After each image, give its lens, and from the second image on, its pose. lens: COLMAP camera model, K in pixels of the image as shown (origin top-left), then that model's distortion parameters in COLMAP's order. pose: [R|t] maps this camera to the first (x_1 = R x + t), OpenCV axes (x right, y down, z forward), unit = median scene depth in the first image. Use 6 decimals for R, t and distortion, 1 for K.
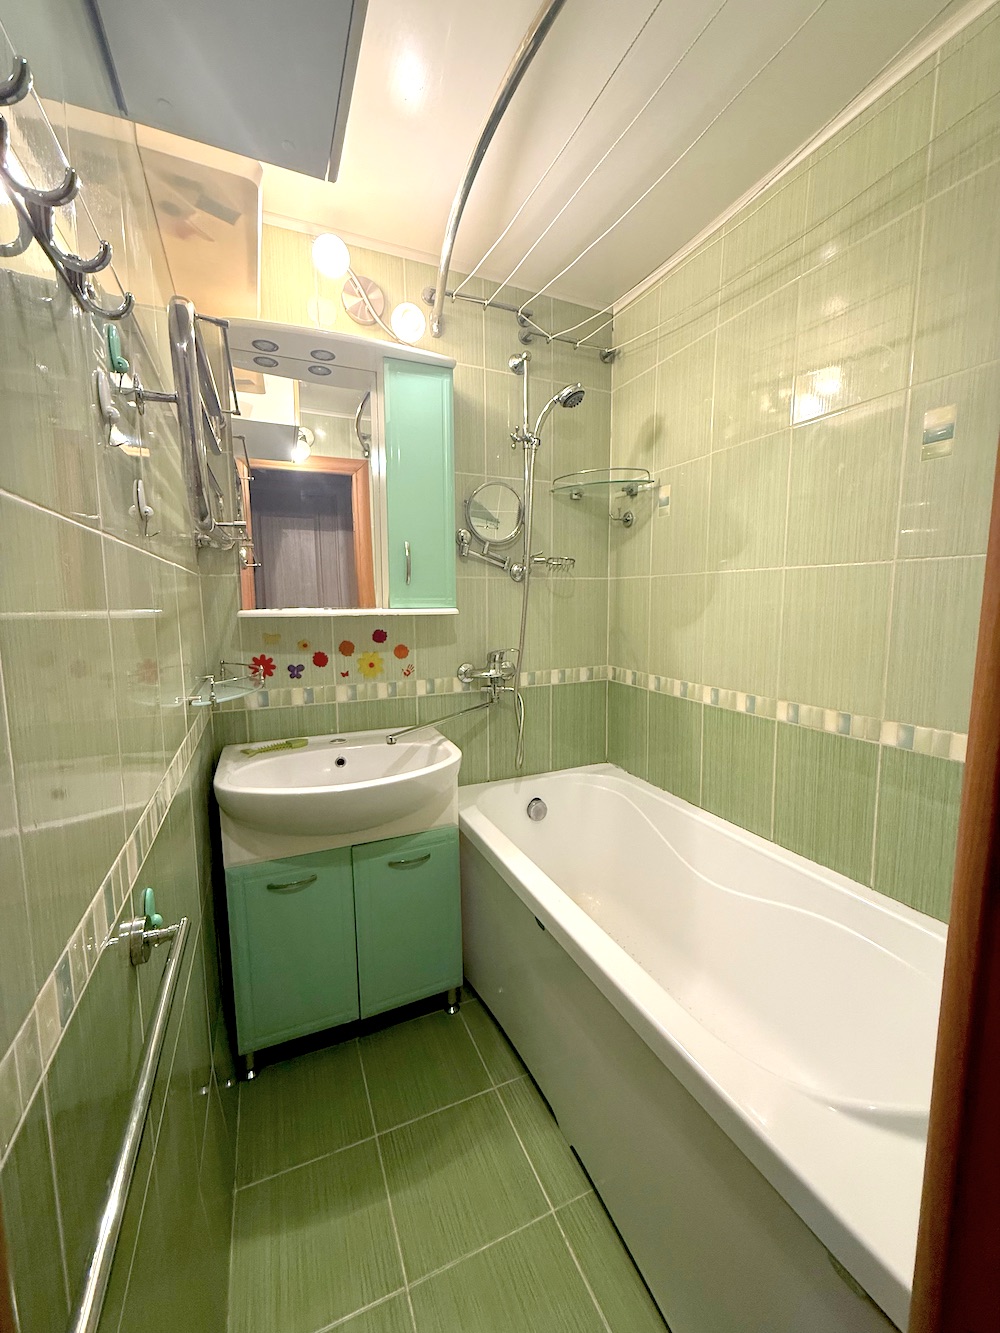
lens RADIAL K [[533.6, 0, 495.6], [0, 533.6, 666.1], [0, 0, 1]] dist [0.001010, 0.000069]
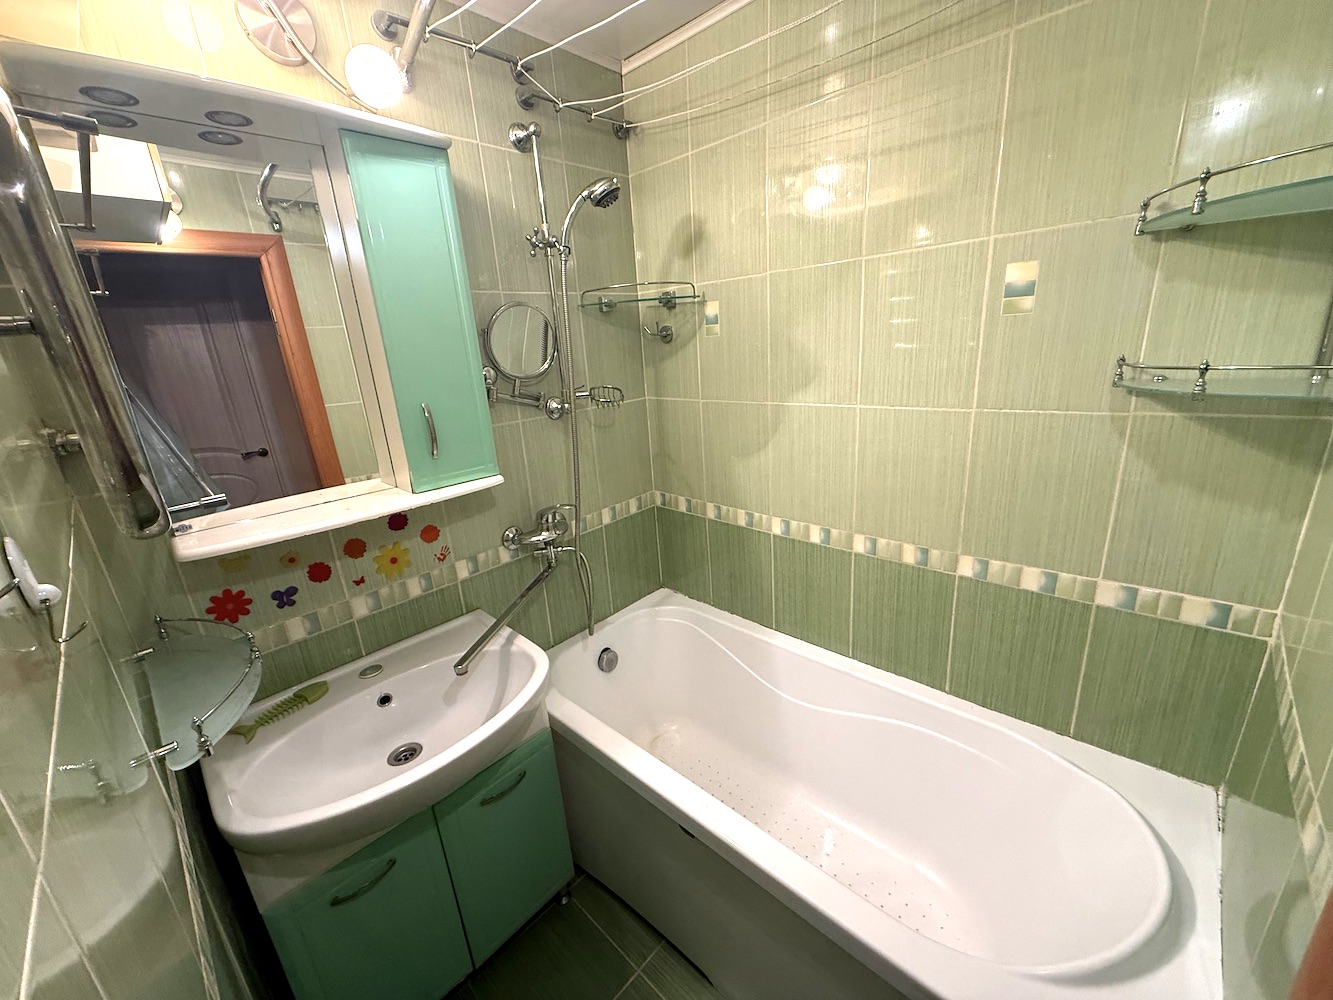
lens RADIAL K [[533.6, 0, 663.0], [0, 533.6, 504.8], [0, 0, 1]] dist [0.001010, 0.000069]
pose [[0.920848, -0.167088, 0.352307, -0.133115], [0.108722, 0.977726, 0.179532, -0.174261], [-0.374458, -0.127018, 0.918503, 0.162817]]
